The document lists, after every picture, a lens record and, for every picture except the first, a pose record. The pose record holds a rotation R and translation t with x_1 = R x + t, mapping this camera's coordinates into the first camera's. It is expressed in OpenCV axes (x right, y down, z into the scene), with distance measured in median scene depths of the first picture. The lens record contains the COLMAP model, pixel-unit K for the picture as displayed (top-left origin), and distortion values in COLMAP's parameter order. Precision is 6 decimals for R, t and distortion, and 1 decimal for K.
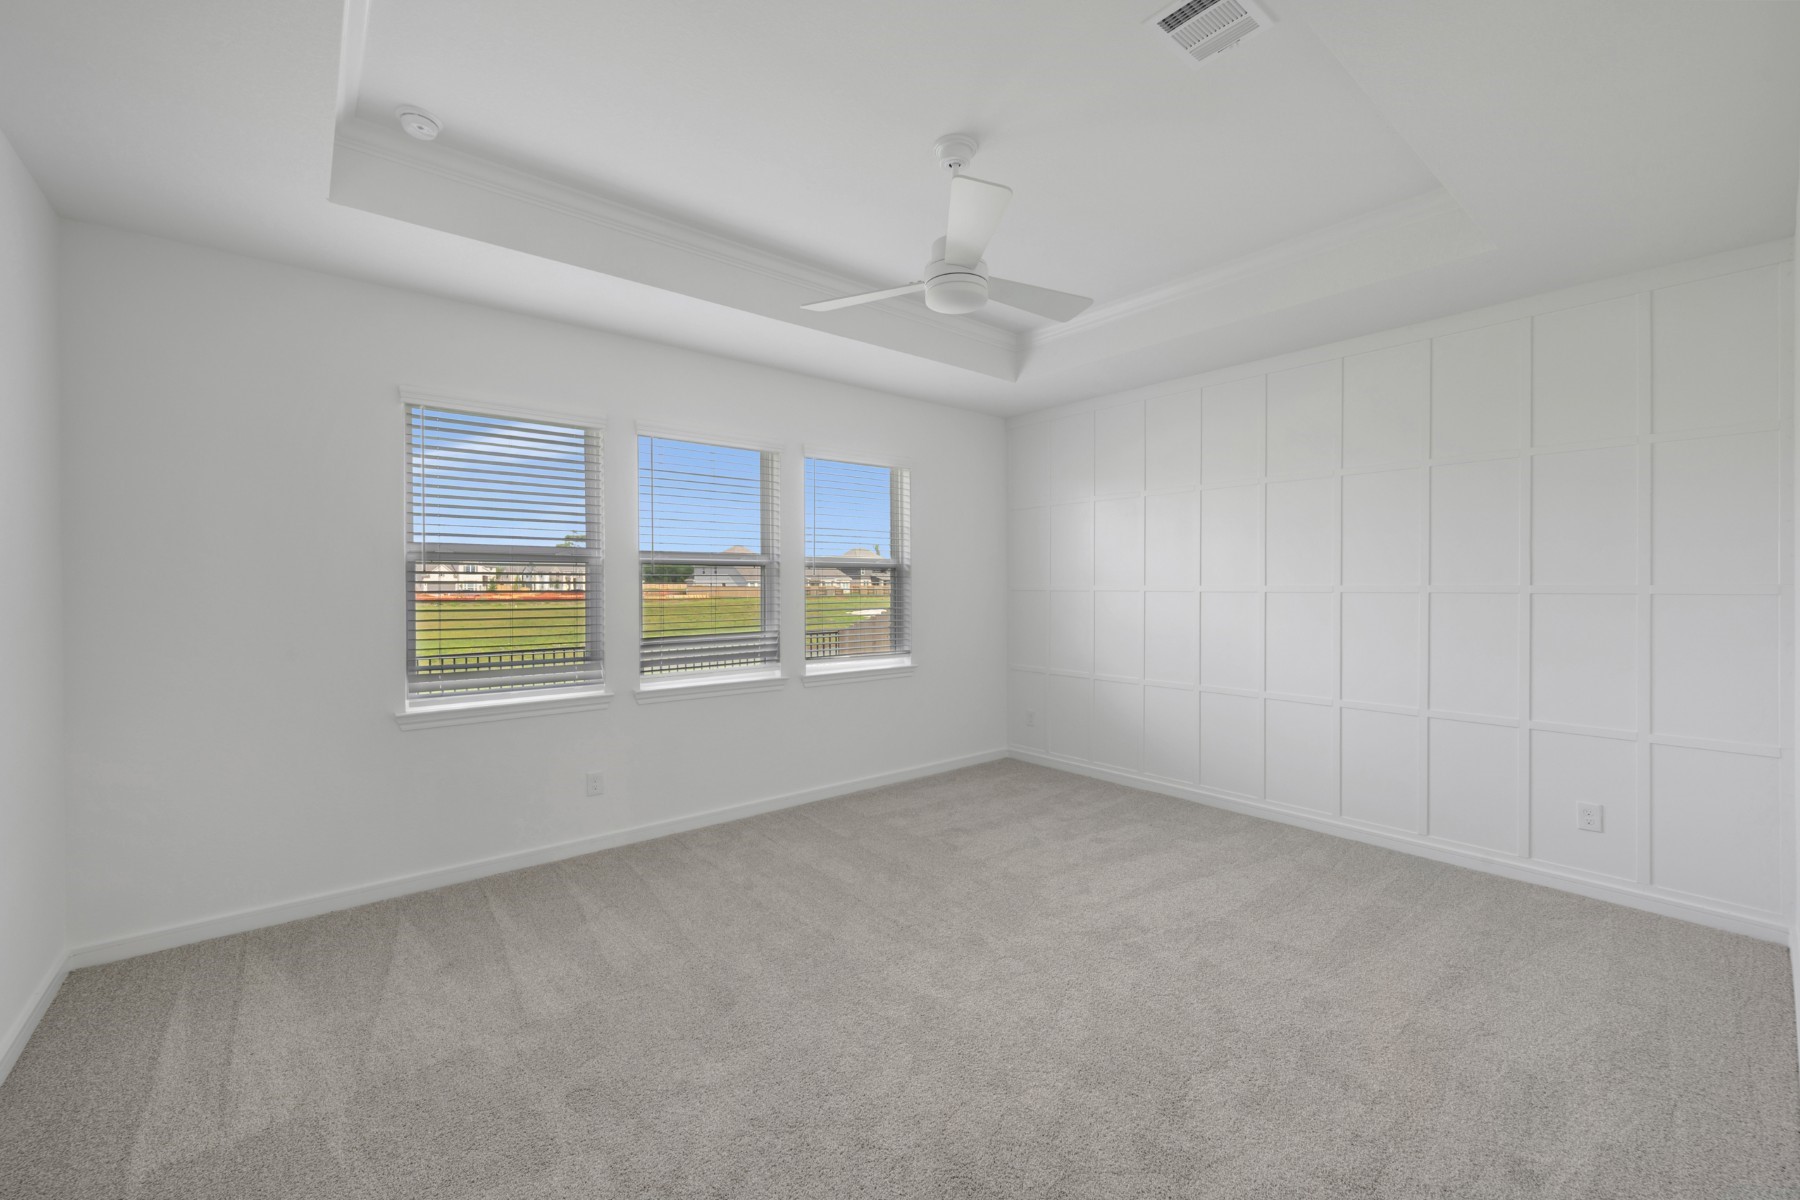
lens RADIAL K [[722.4, 0, 904.1], [0, 722.4, 579.0], [0, 0, 1]] dist [0.002874, 0.000322]
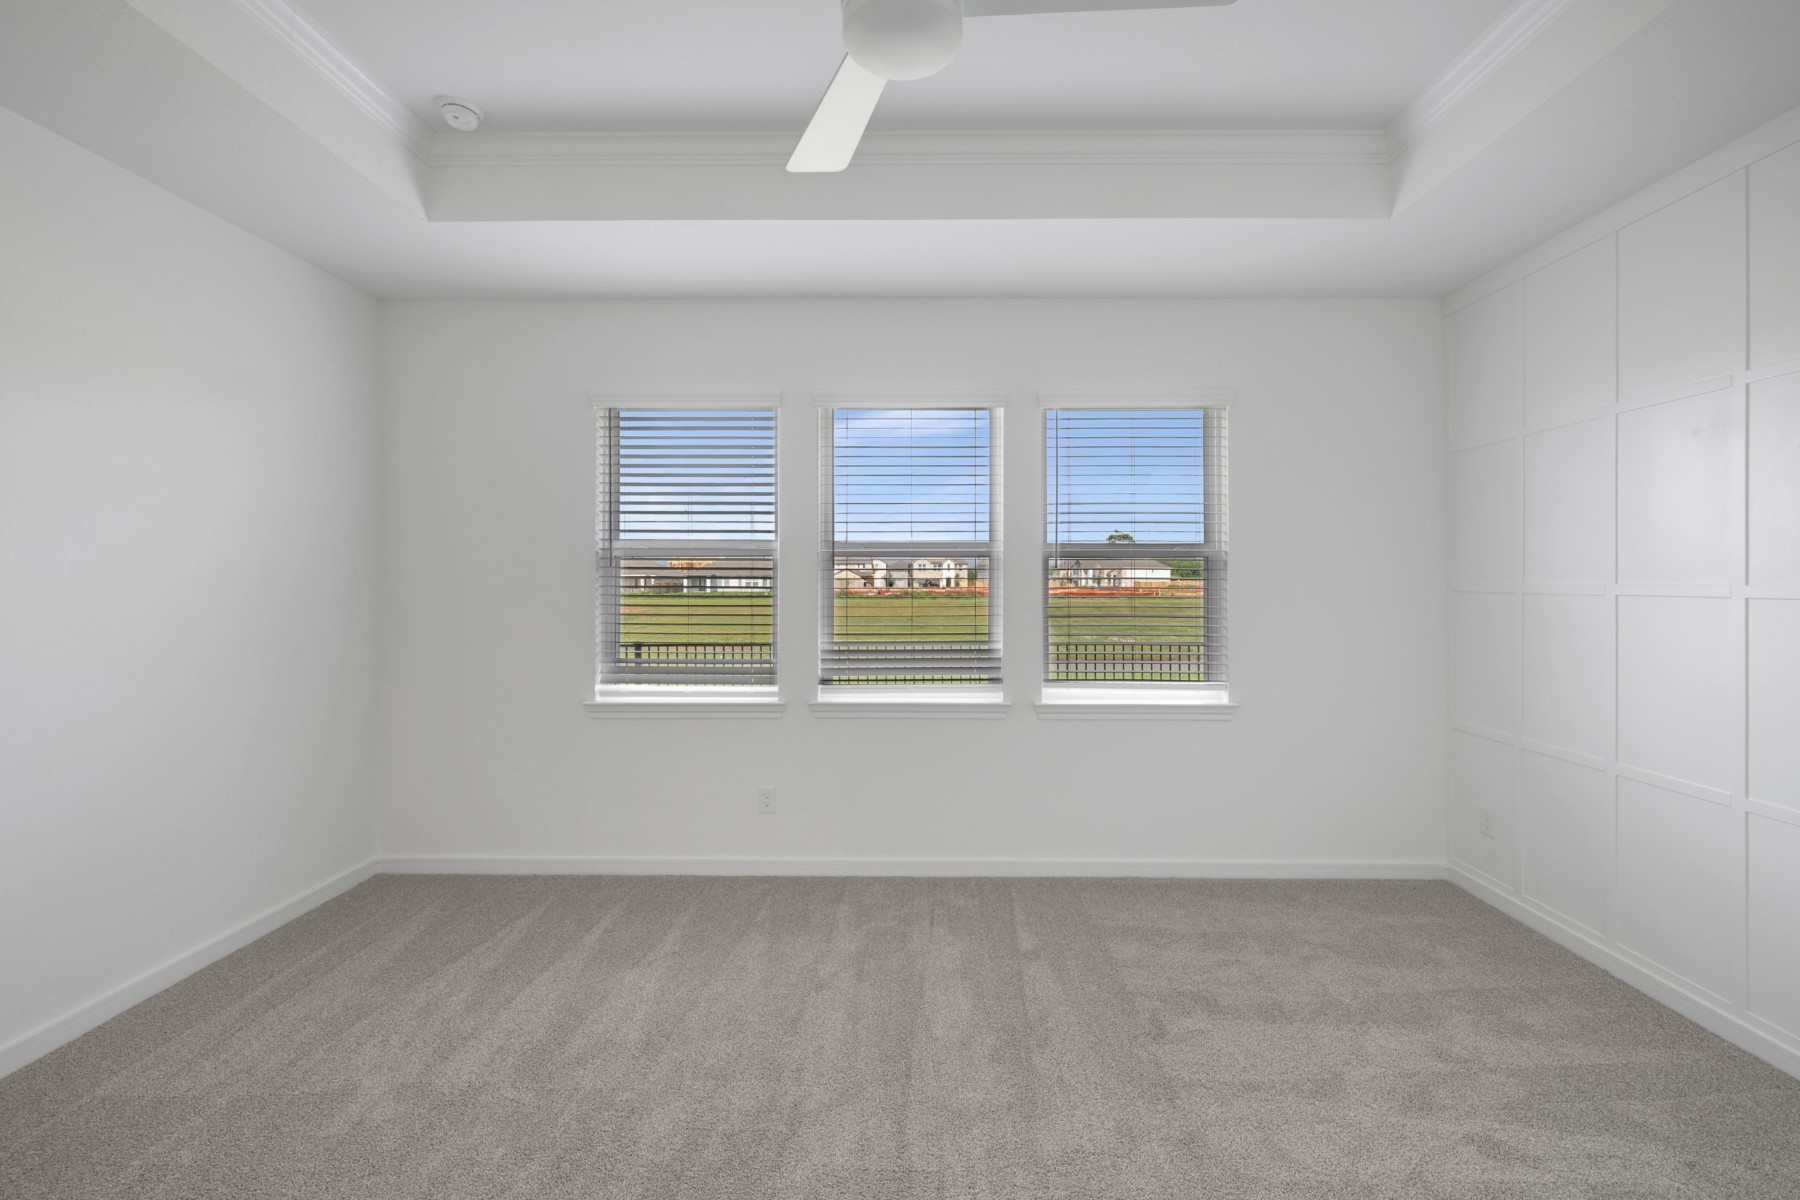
lens RADIAL K [[722.4, 0, 904.1], [0, 722.4, 579.0], [0, 0, 1]] dist [0.002874, 0.000322]
pose [[0.761379, 0.001267, -0.648306, 0.280309], [0.002367, 0.999986, 0.004735, 0.002403], [0.648303, -0.005140, 0.761365, 0.411372]]
